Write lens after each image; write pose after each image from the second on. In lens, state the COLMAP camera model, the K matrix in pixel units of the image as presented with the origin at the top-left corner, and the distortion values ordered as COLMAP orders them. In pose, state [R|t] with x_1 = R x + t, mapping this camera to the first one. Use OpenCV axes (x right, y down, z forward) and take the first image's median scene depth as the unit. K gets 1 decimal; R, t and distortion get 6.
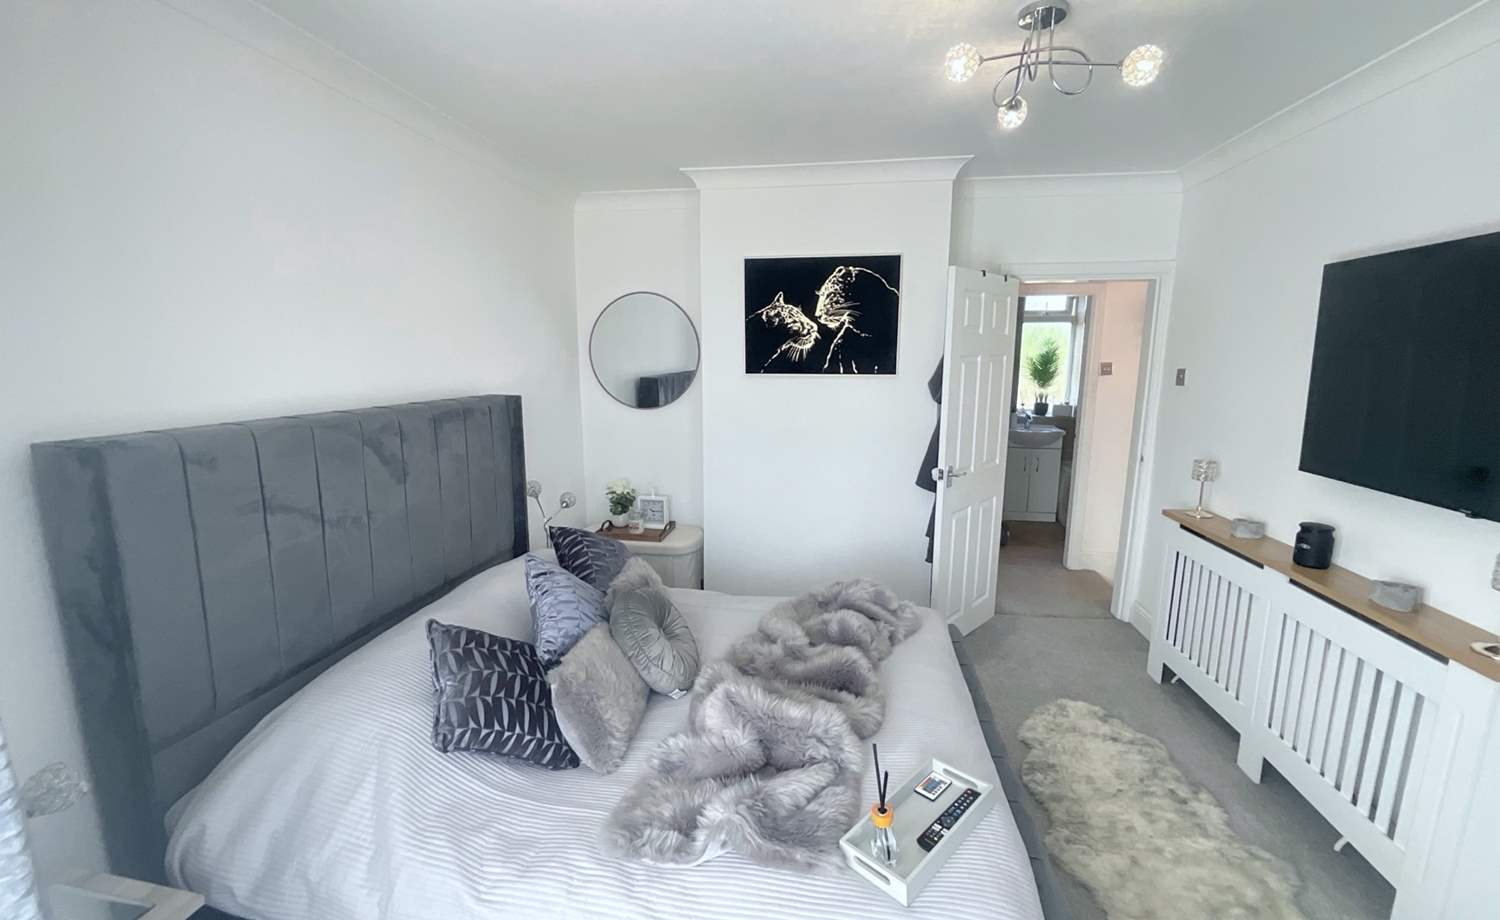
lens RADIAL K [[600.9, 0, 749.2], [0, 600.9, 457.0], [0, 0, 1]] dist [0.000098, 0.000061]
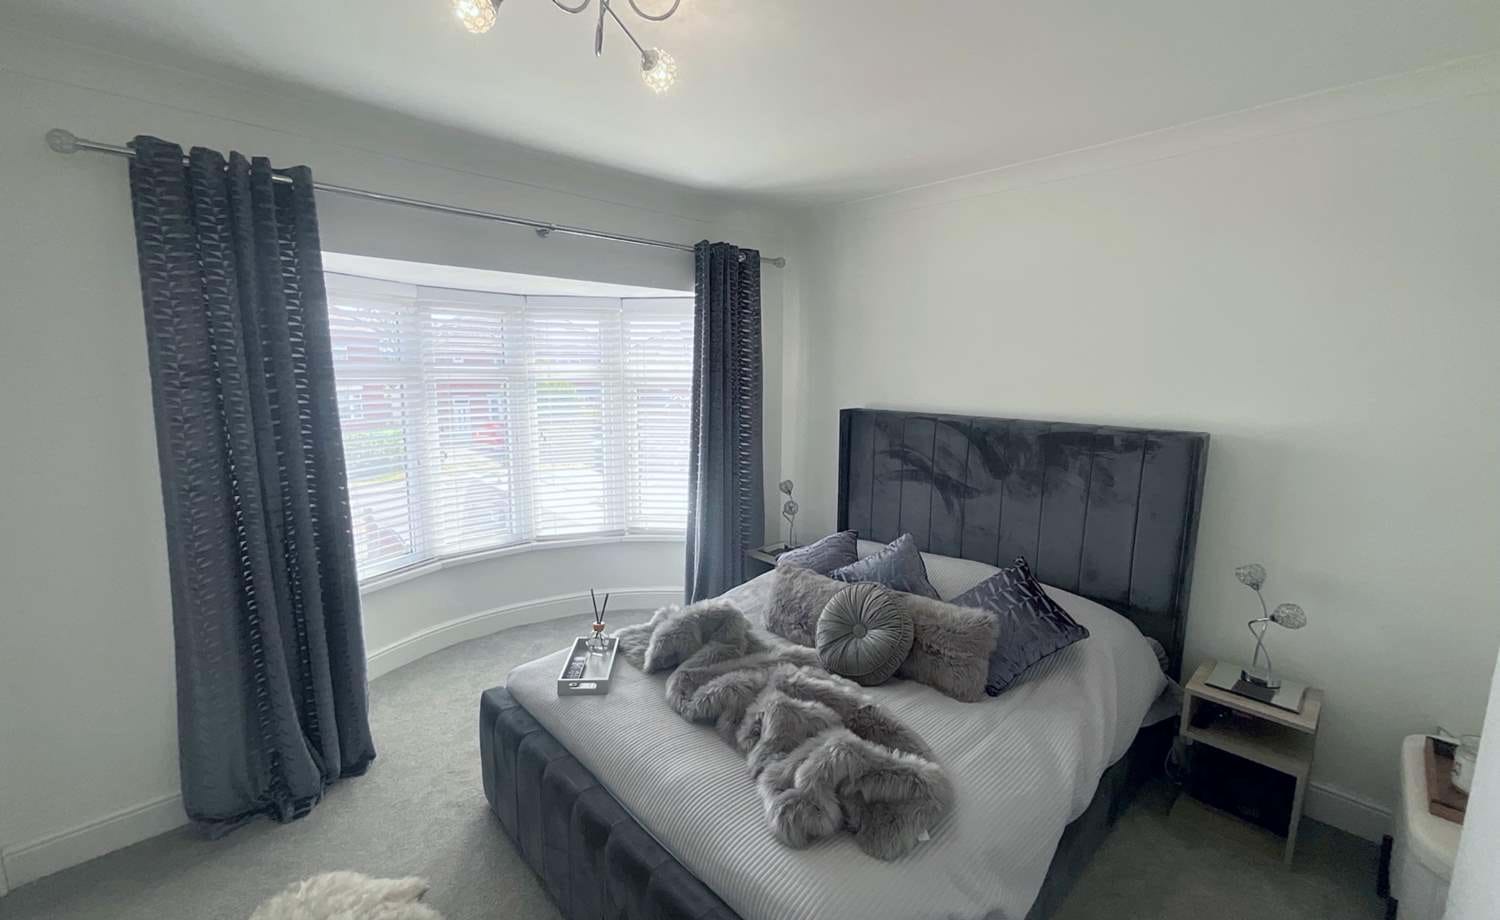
lens RADIAL K [[605.3, 0, 756.0], [0, 605.3, 457.4], [0, 0, 1]] dist [0.001793, 0.000615]
pose [[-0.596996, 0.120556, -0.793134, 0.531986], [-0.138479, 0.958319, 0.249898, -0.173107], [0.790202, 0.259020, -0.555418, 0.880634]]
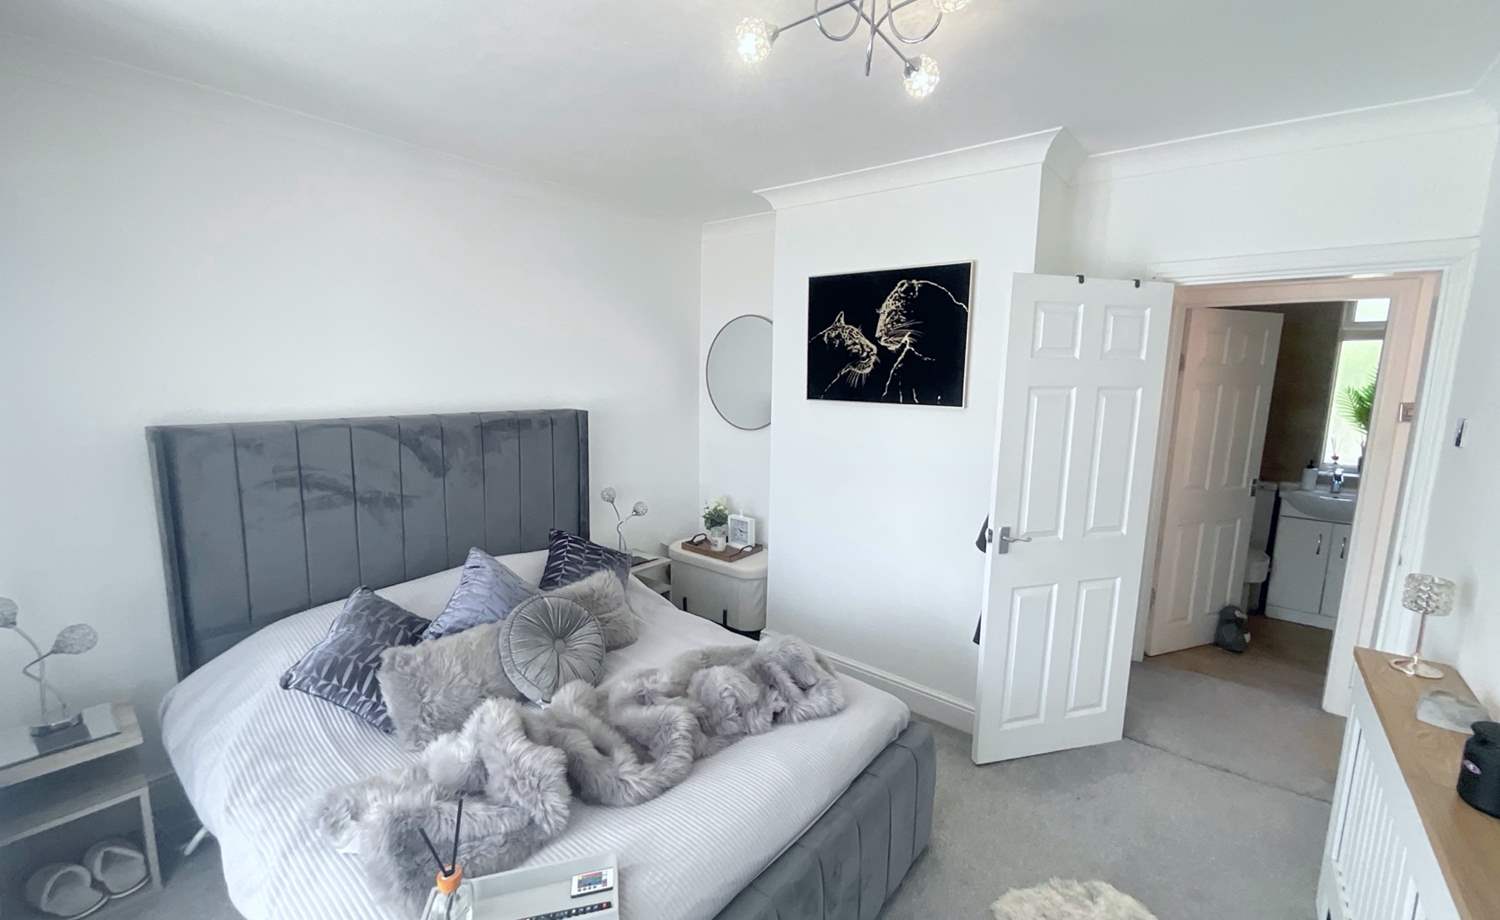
lens RADIAL K [[605.3, 0, 756.0], [0, 605.3, 457.4], [0, 0, 1]] dist [0.001793, 0.000615]
pose [[0.870844, 0.085174, -0.484125, 0.404586], [-0.098961, 0.995087, -0.002942, -0.038369], [0.481495, 0.050471, 0.874994, 0.144204]]
